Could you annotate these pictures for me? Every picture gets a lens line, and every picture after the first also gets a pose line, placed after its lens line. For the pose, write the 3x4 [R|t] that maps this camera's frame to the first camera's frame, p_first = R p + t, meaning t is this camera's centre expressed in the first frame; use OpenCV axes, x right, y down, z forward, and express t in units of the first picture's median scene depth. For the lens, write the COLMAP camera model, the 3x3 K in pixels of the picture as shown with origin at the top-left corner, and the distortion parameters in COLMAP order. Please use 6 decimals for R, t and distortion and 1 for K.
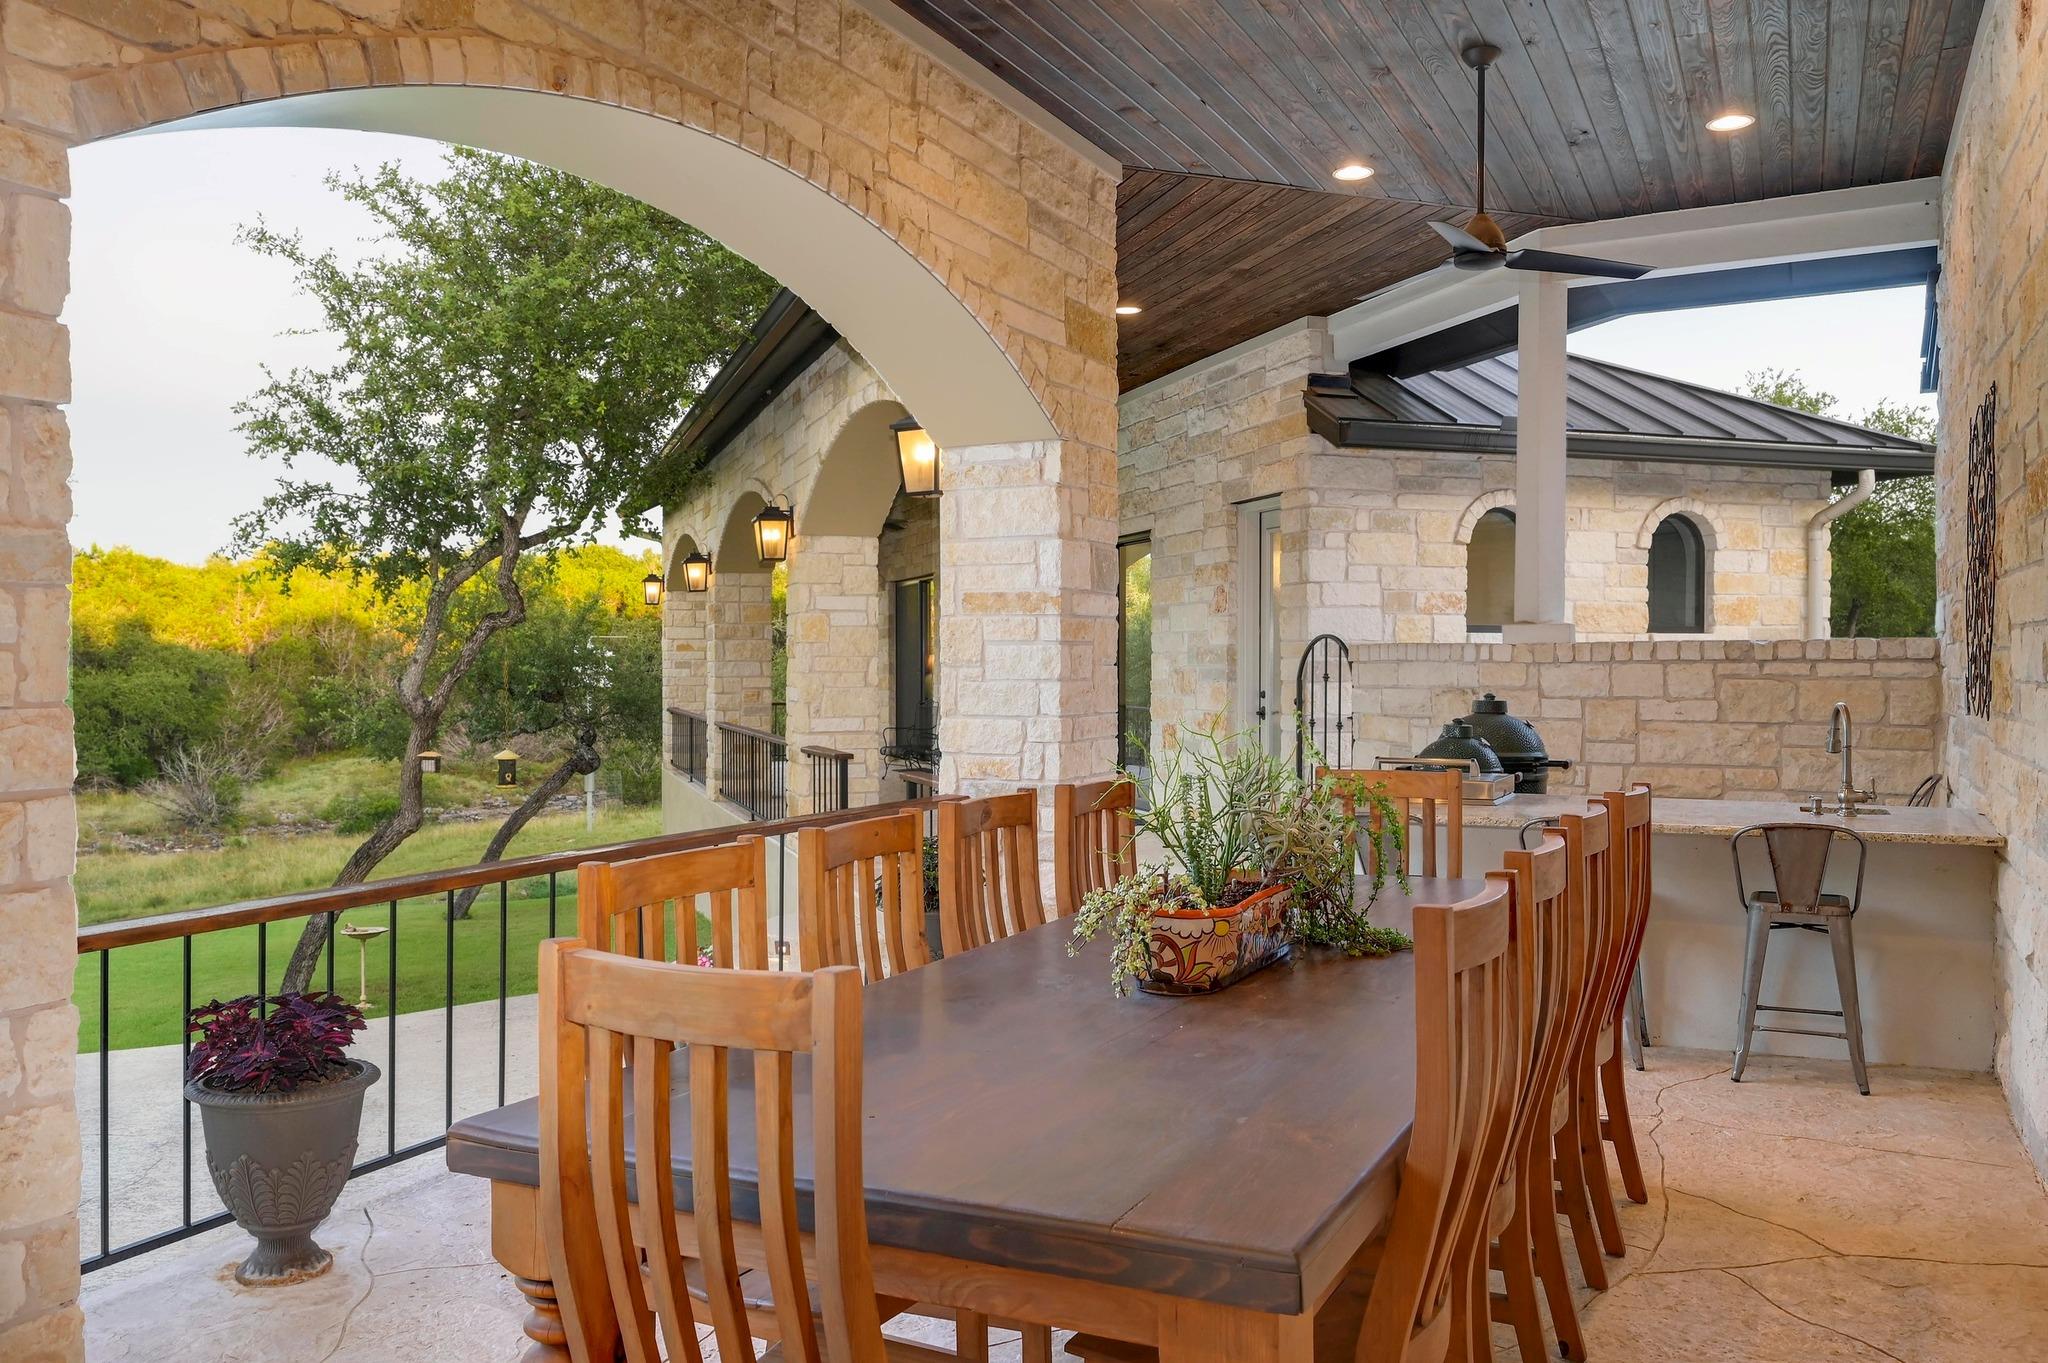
lens RADIAL K [[1546.1, 0, 1024.4], [0, 1546.1, 692.1], [0, 0, 1]] dist [-0.007156, 0.010214]
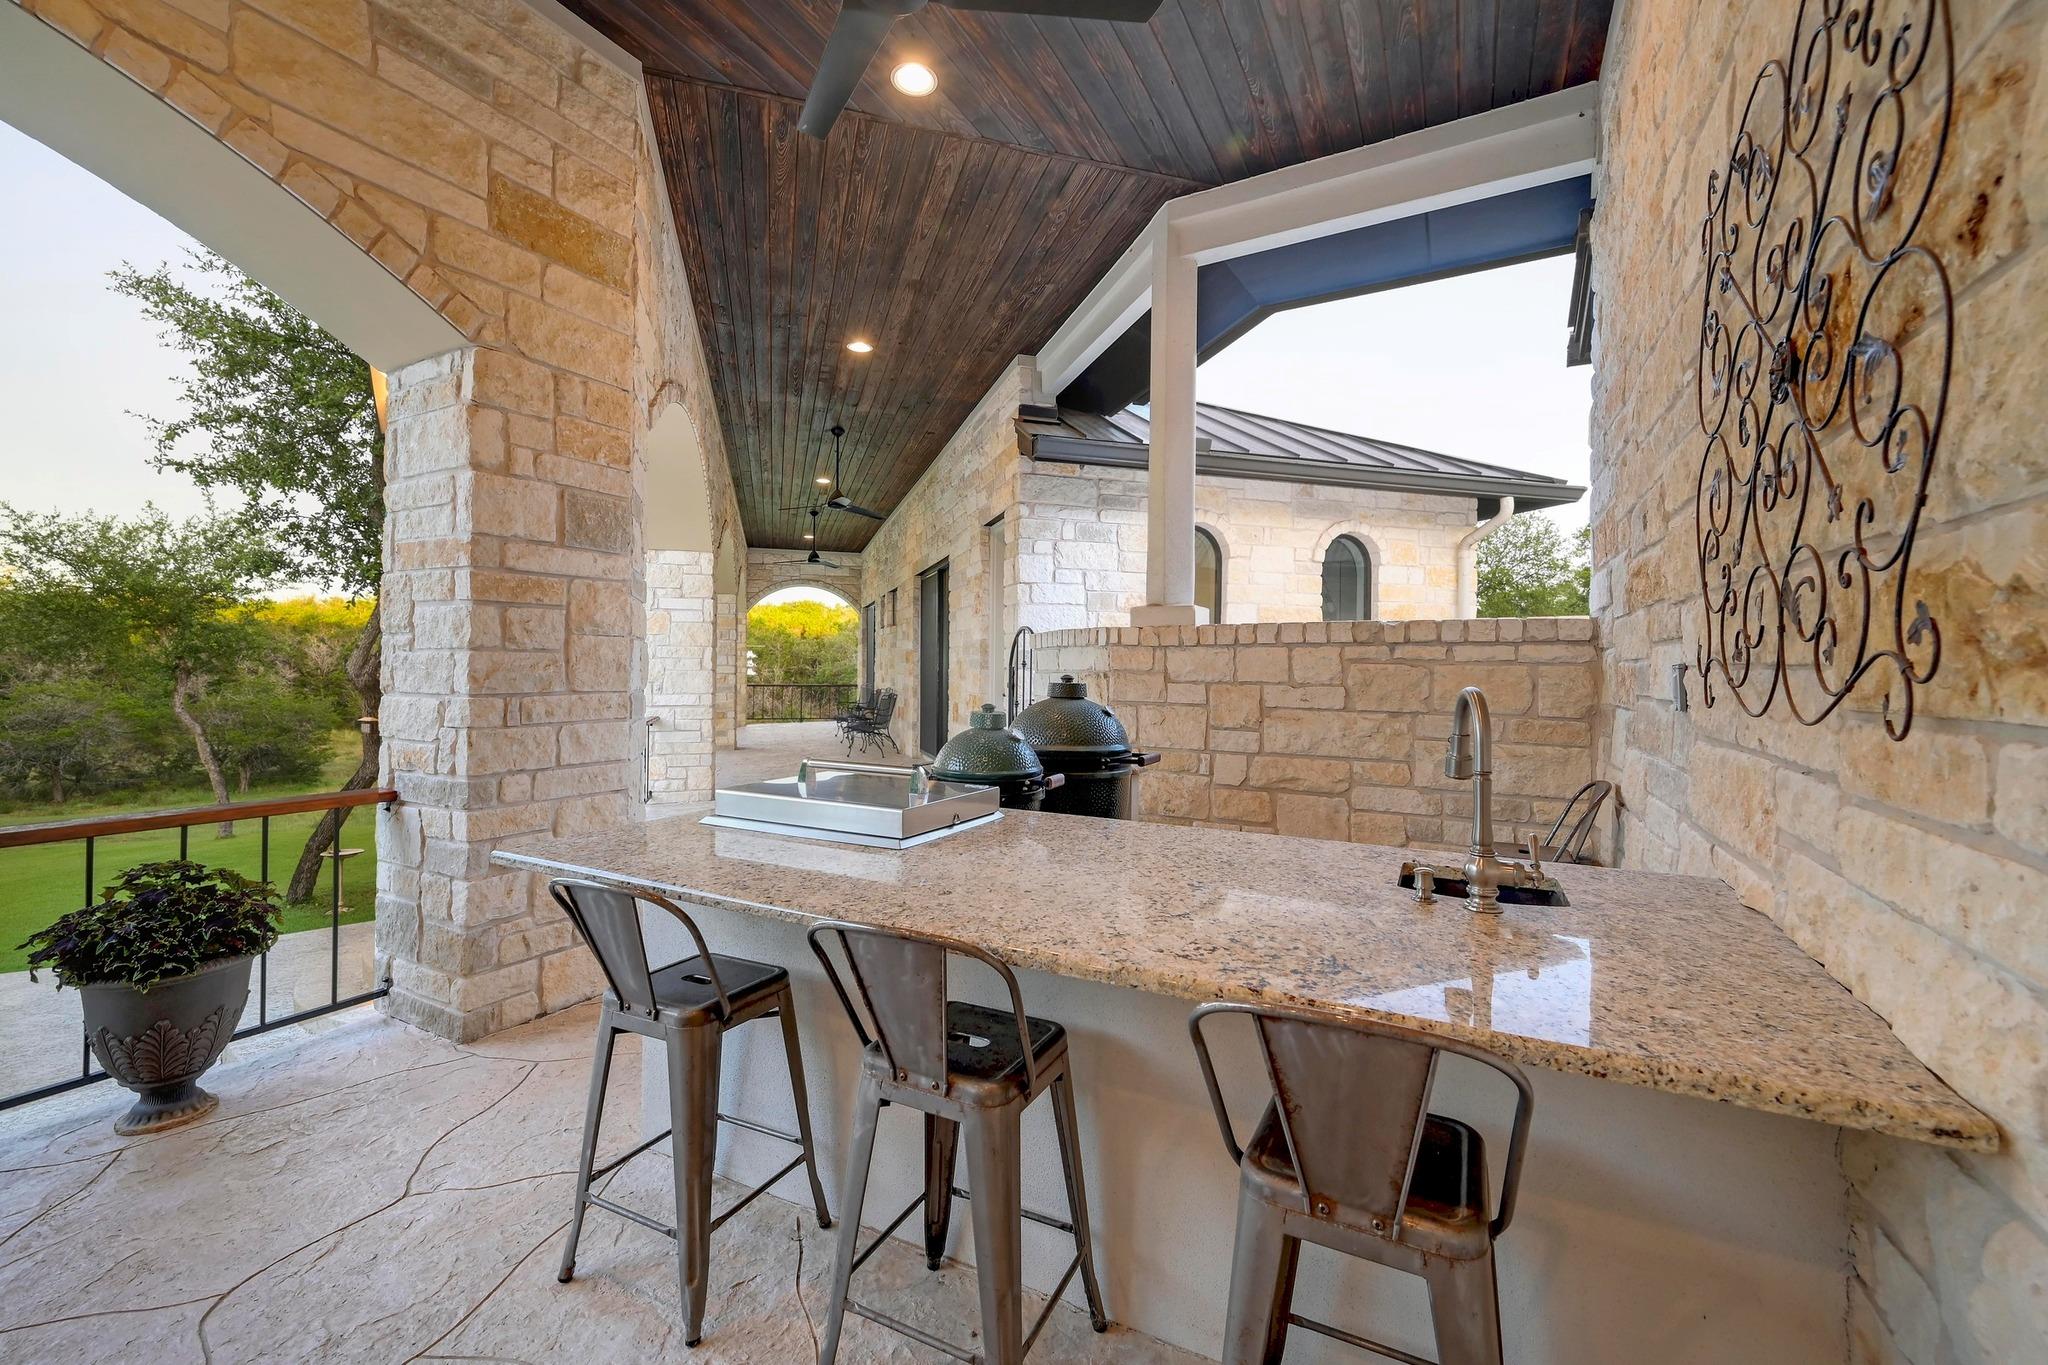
lens RADIAL K [[822.8, 0, 1022.0], [0, 822.8, 662.2], [0, 0, 1]] dist [0.003267, -0.000084]
pose [[0.999499, 0.011195, -0.029616, 0.268634], [-0.011924, 0.999627, -0.024553, 0.005068], [0.029330, 0.024894, 0.999260, 0.500141]]
